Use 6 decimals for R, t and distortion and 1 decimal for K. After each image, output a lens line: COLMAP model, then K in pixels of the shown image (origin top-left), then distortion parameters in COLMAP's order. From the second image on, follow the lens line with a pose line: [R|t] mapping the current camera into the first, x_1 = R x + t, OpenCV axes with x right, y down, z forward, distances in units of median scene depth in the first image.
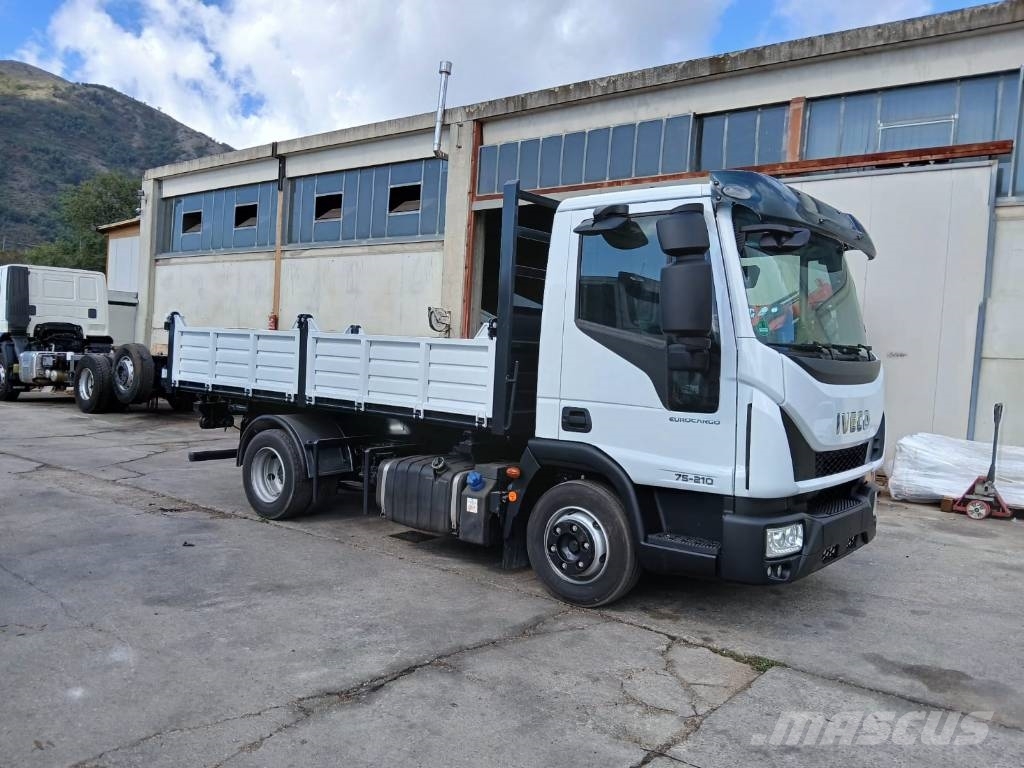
lens RADIAL K [[799.3, 0, 504.7], [0, 799.3, 400.3], [0, 0, 1]] dist [0.019309, -0.071638]
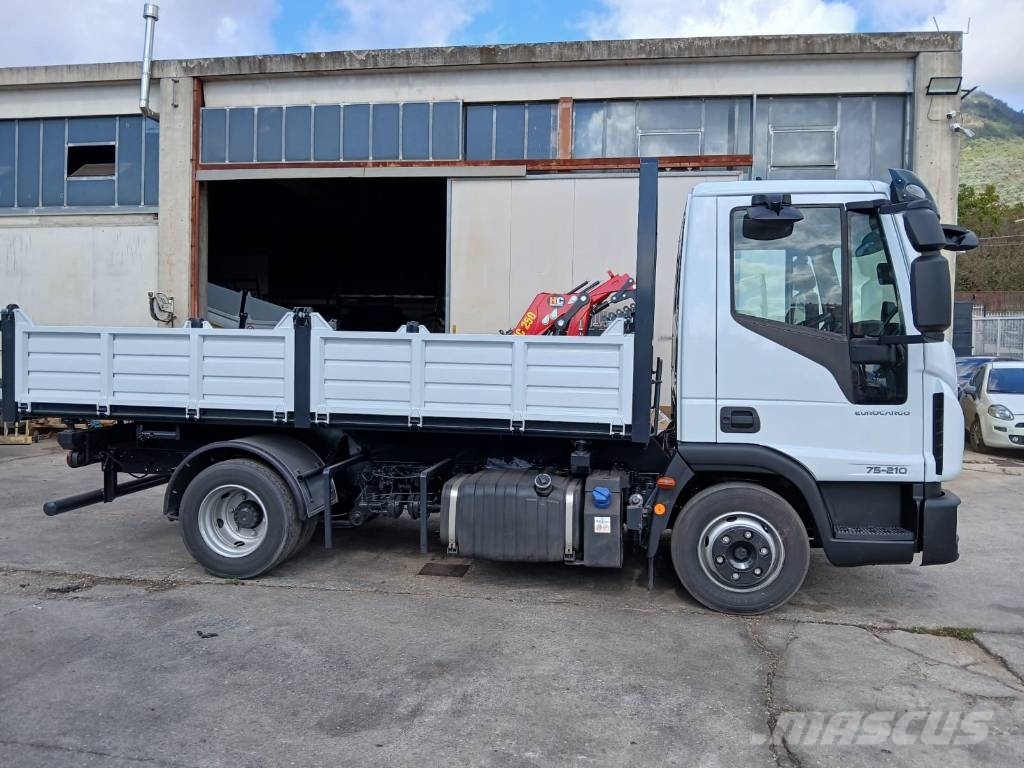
lens RADIAL K [[799.3, 0, 505.8], [0, 799.3, 377.2], [0, 0, 1]] dist [0.019309, -0.071638]
pose [[0.870889, -0.048618, 0.489069, -0.580699], [0.053201, 0.998574, 0.004532, -0.041959], [-0.488592, 0.022072, 0.872233, 0.293239]]
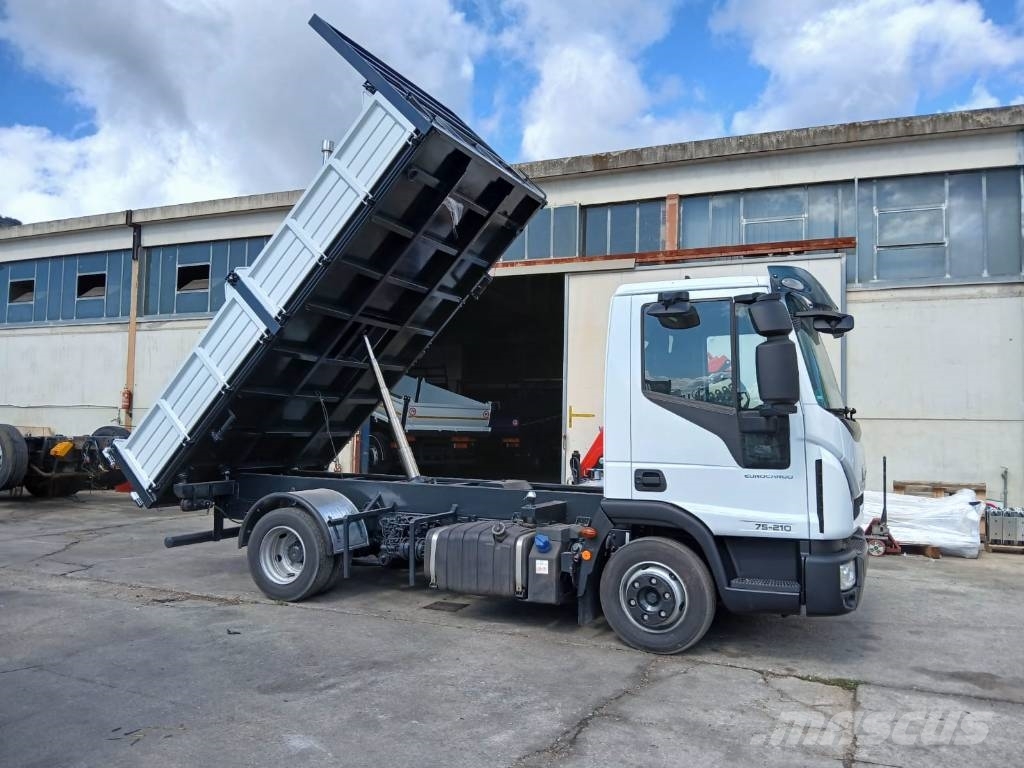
lens RADIAL K [[799.3, 0, 508.0], [0, 799.3, 381.5], [0, 0, 1]] dist [0.019309, -0.071638]
pose [[0.968866, -0.011567, 0.247314, -0.356729], [0.038841, 0.993640, -0.105689, -0.002848], [-0.244519, 0.112005, 0.963154, -0.037065]]
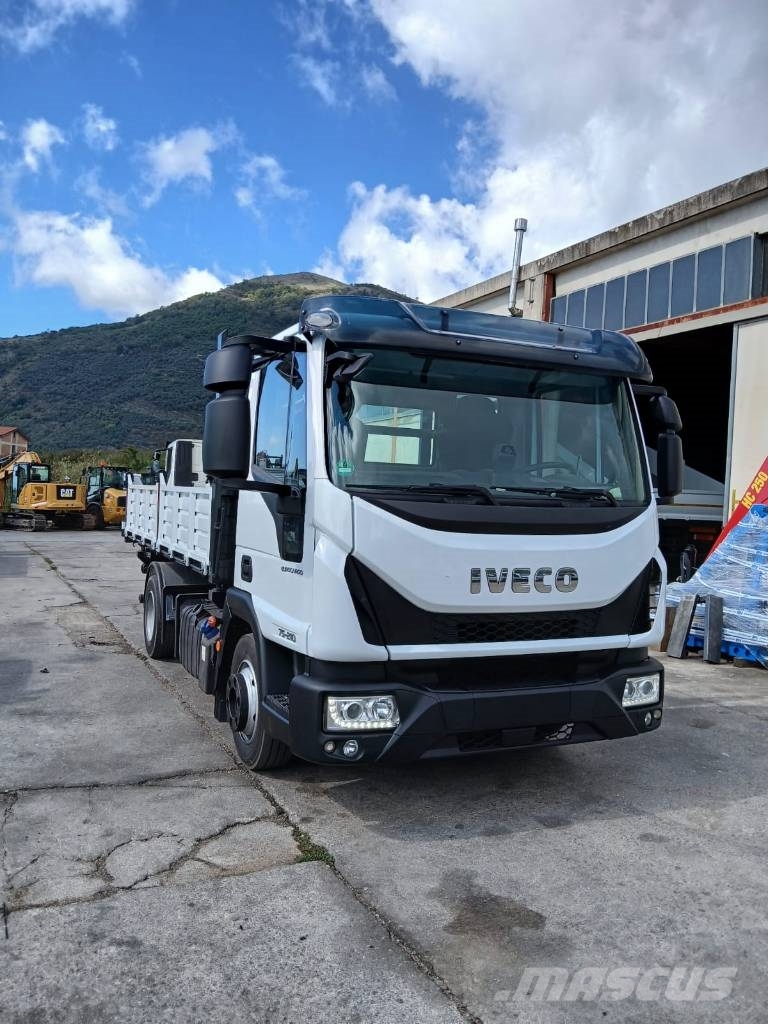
lens RADIAL K [[799.3, 0, 377.7], [0, 799.3, 480.7], [0, 0, 1]] dist [0.019309, -0.071638]
pose [[0.901356, -0.020748, -0.432582, 0.622126], [-0.023379, 0.995064, -0.096441, 0.008763], [0.432448, 0.097041, 0.896422, 0.181543]]
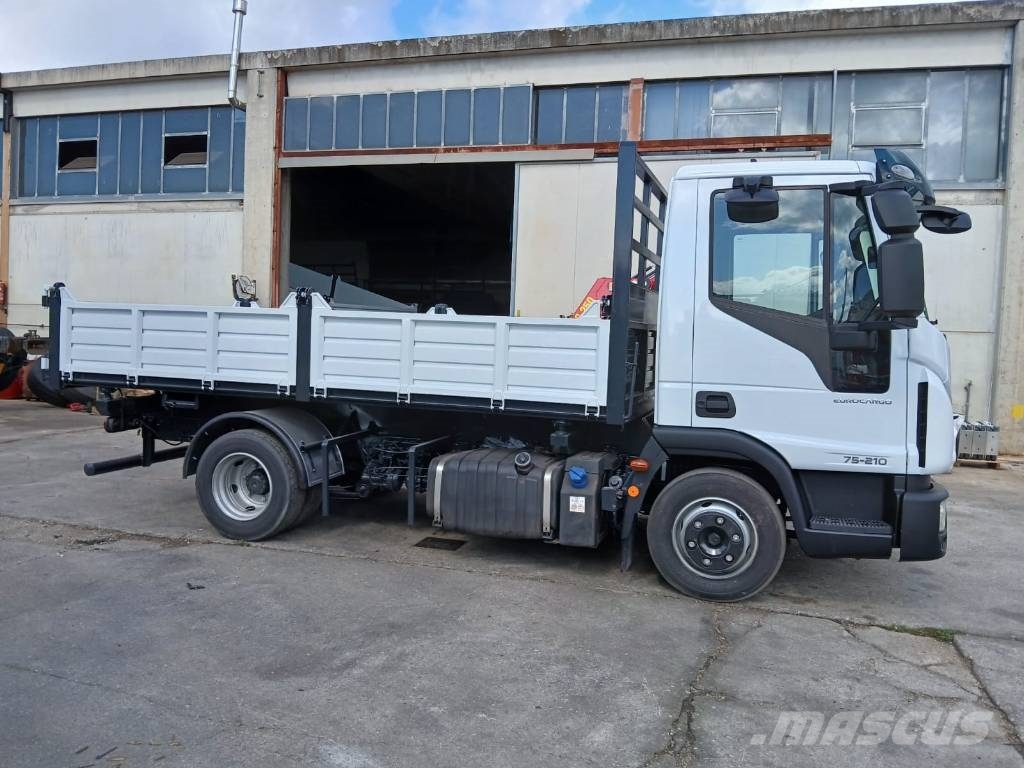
lens RADIAL K [[813.4, 0, 504.5], [0, 813.4, 371.4], [0, 0, 1]] dist [0.012038, -0.056592]
pose [[0.930875, -0.032095, 0.363926, -0.461327], [0.031755, 0.999472, 0.006920, -0.026893], [-0.363956, 0.005115, 0.931402, 0.191188]]
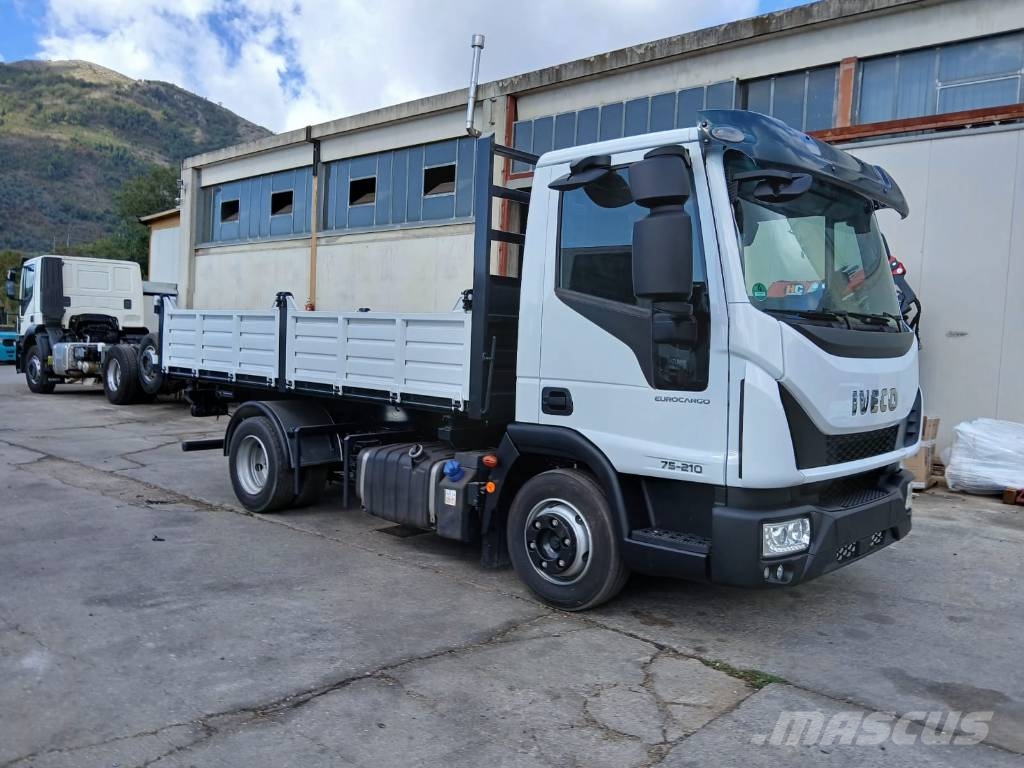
lens RADIAL K [[813.4, 0, 519.8], [0, 813.4, 402.1], [0, 0, 1]] dist [0.012038, -0.056592]
pose [[0.998303, -0.006355, -0.057879, 0.096088], [0.007044, 0.999907, 0.011704, 0.014290], [0.057799, -0.012092, 0.998255, 0.091009]]
